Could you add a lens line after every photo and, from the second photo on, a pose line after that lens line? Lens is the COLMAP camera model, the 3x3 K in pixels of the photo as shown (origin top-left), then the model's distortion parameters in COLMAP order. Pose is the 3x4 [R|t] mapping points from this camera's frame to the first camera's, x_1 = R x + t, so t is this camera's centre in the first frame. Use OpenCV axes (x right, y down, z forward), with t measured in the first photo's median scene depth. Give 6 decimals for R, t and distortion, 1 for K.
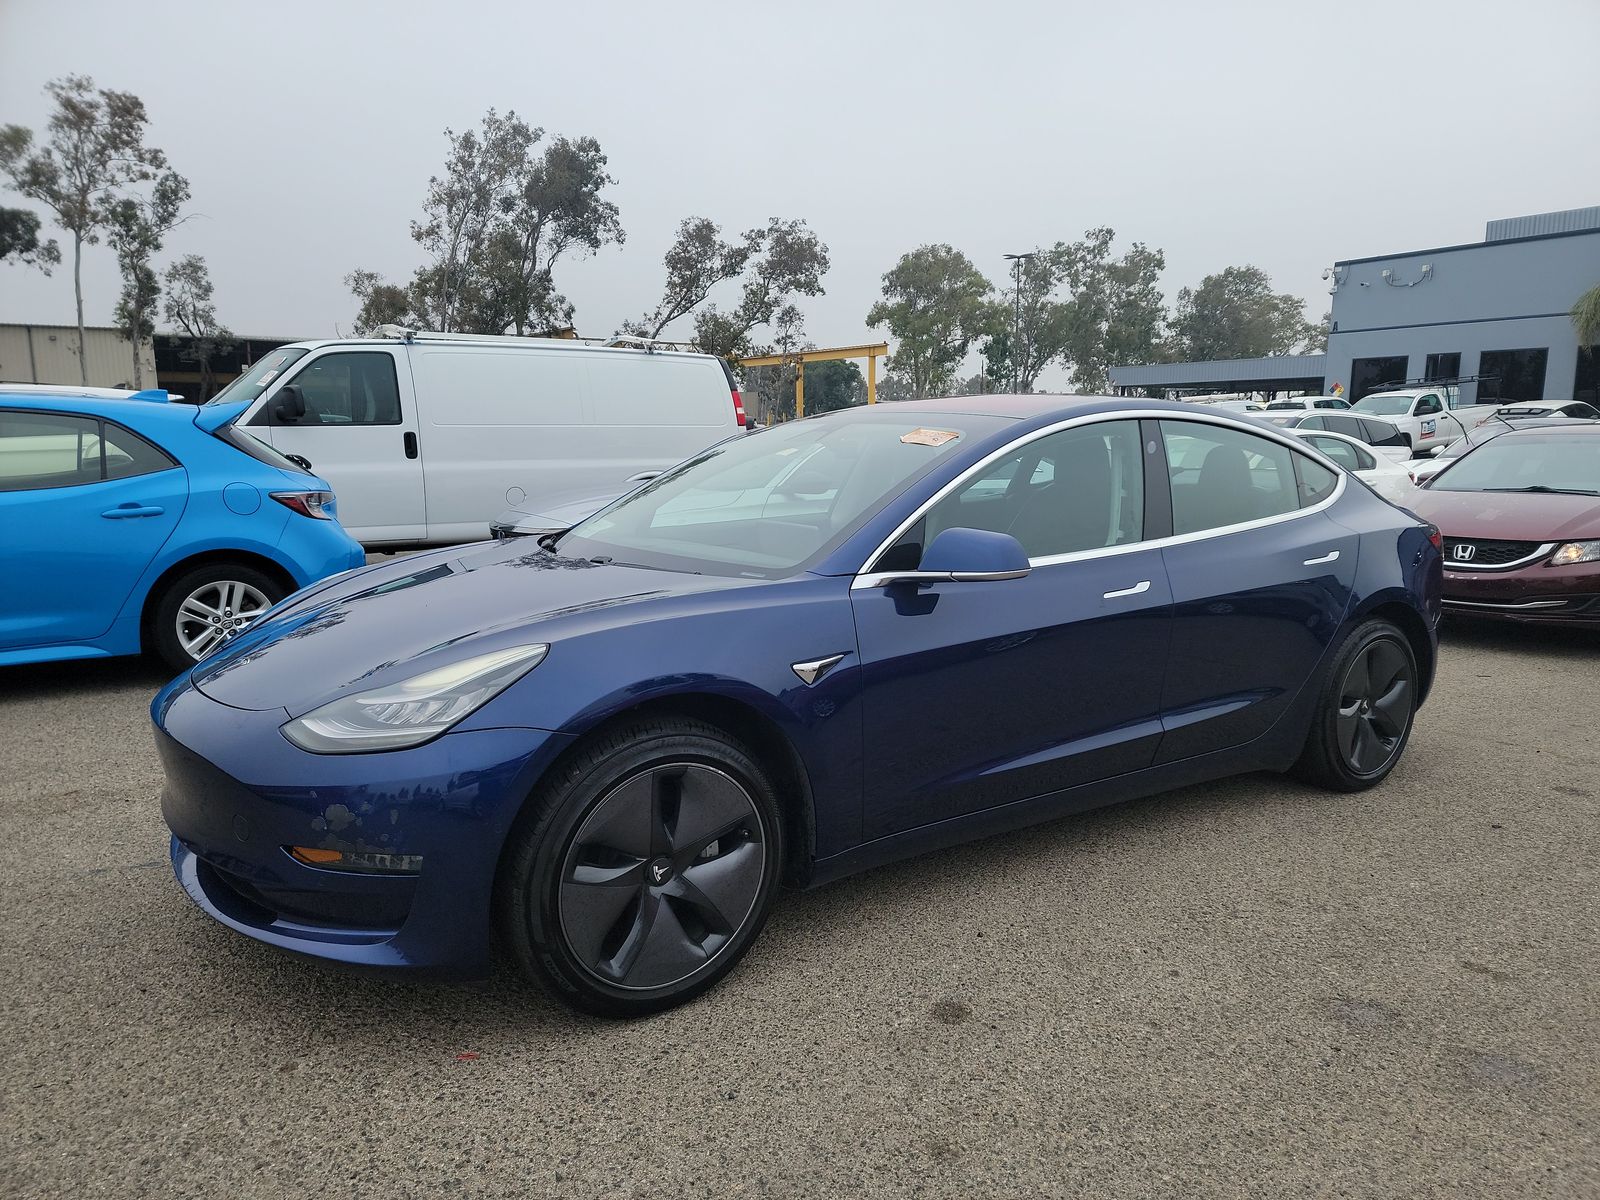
lens RADIAL K [[1099.1, 0, 790.1], [0, 1099.1, 600.0], [0, 0, 1]] dist [0.048164, -0.047369]
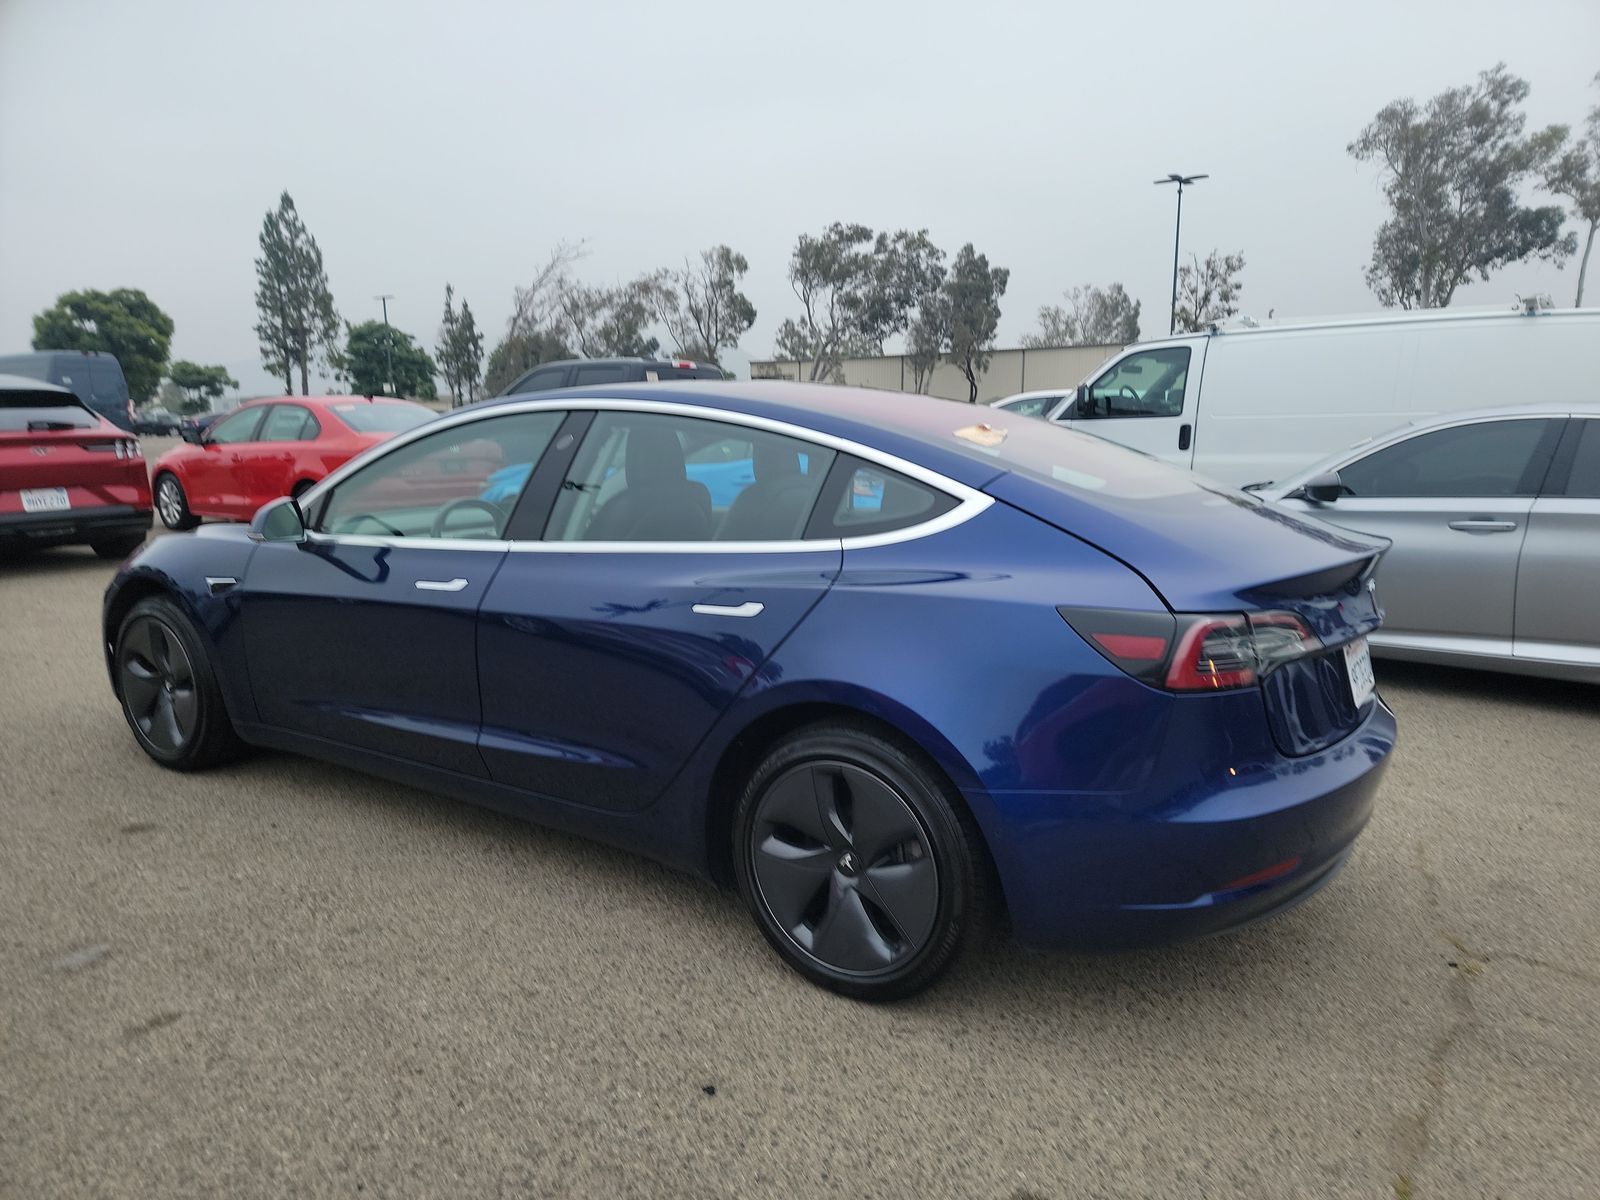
lens RADIAL K [[1099.1, 0, 846.3], [0, 1099.1, 578.4], [0, 0, 1]] dist [0.048164, -0.047369]
pose [[0.389853, 0.123449, -0.912565, 0.133755], [-0.133158, 0.988116, 0.076784, -0.013810], [0.911199, 0.091581, 0.401658, 0.092148]]
